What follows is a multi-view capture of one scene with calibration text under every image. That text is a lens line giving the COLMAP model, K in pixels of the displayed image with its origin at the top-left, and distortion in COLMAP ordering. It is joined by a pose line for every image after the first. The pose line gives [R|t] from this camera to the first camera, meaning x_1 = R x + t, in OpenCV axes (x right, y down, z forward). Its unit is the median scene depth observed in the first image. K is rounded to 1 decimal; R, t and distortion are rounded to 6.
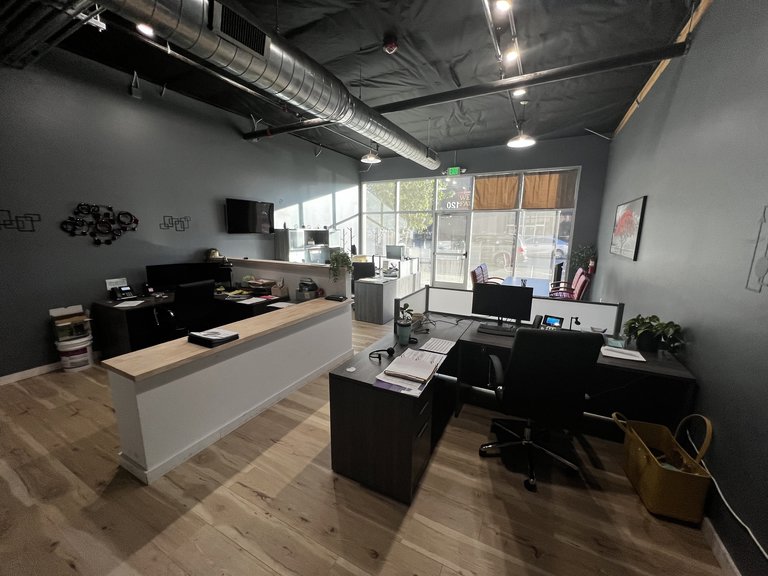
lens RADIAL K [[307.0, 0, 384.0], [0, 307.0, 288.0], [0, 0, 1]] dist [-0.001485, -0.000306]
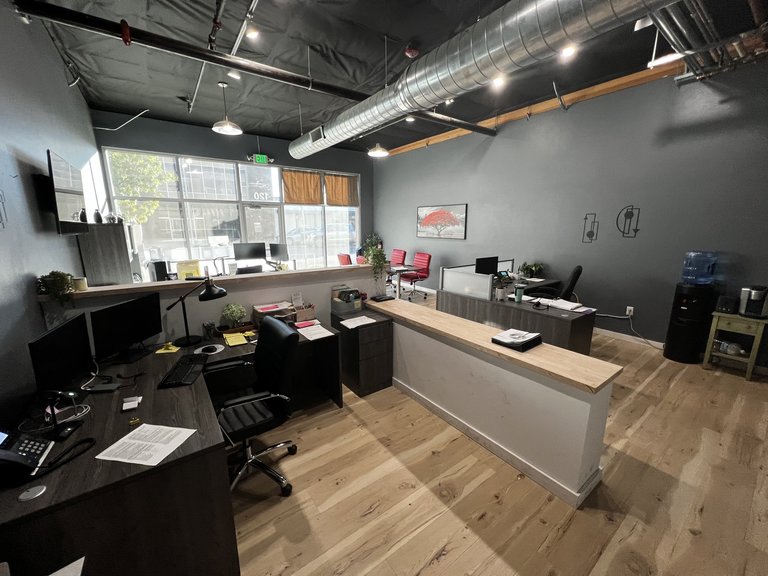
lens RADIAL K [[307.0, 0, 384.0], [0, 307.0, 288.0], [0, 0, 1]] dist [-0.001485, -0.000306]
pose [[0.436583, -0.190610, 0.879240, -0.877057], [0.172627, 0.976887, 0.126061, -0.101987], [-0.882947, 0.096744, 0.459396, 0.527089]]
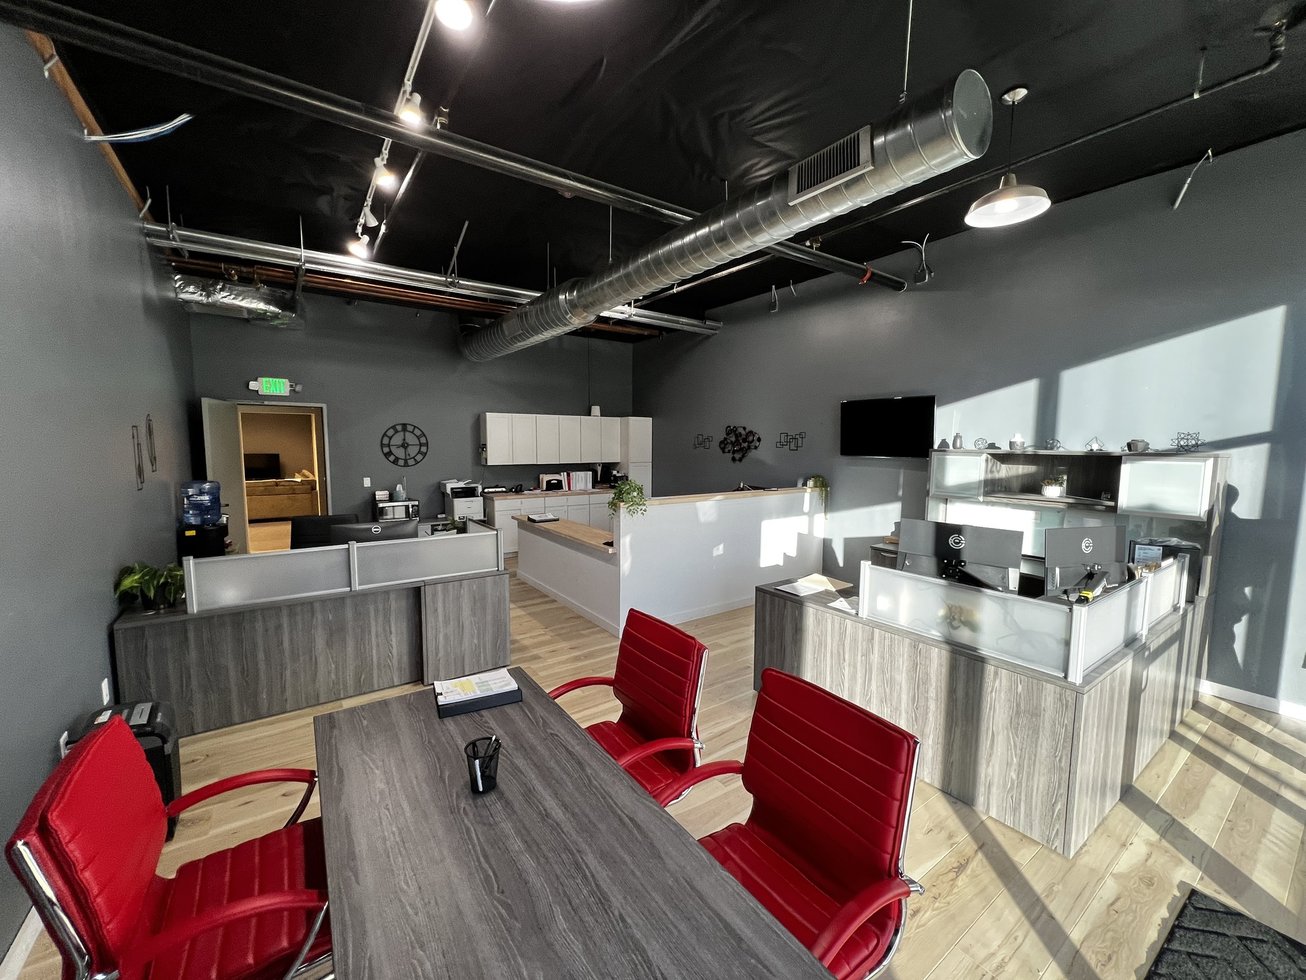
lens RADIAL K [[522.1, 0, 653.0], [0, 522.1, 490.0], [0, 0, 1]] dist [-0.001485, -0.000306]
pose [[-0.455423, 0.071697, -0.887383, 0.819992], [-0.172116, 0.970856, 0.166775, -0.280759], [0.873479, 0.228687, -0.429810, 1.455296]]
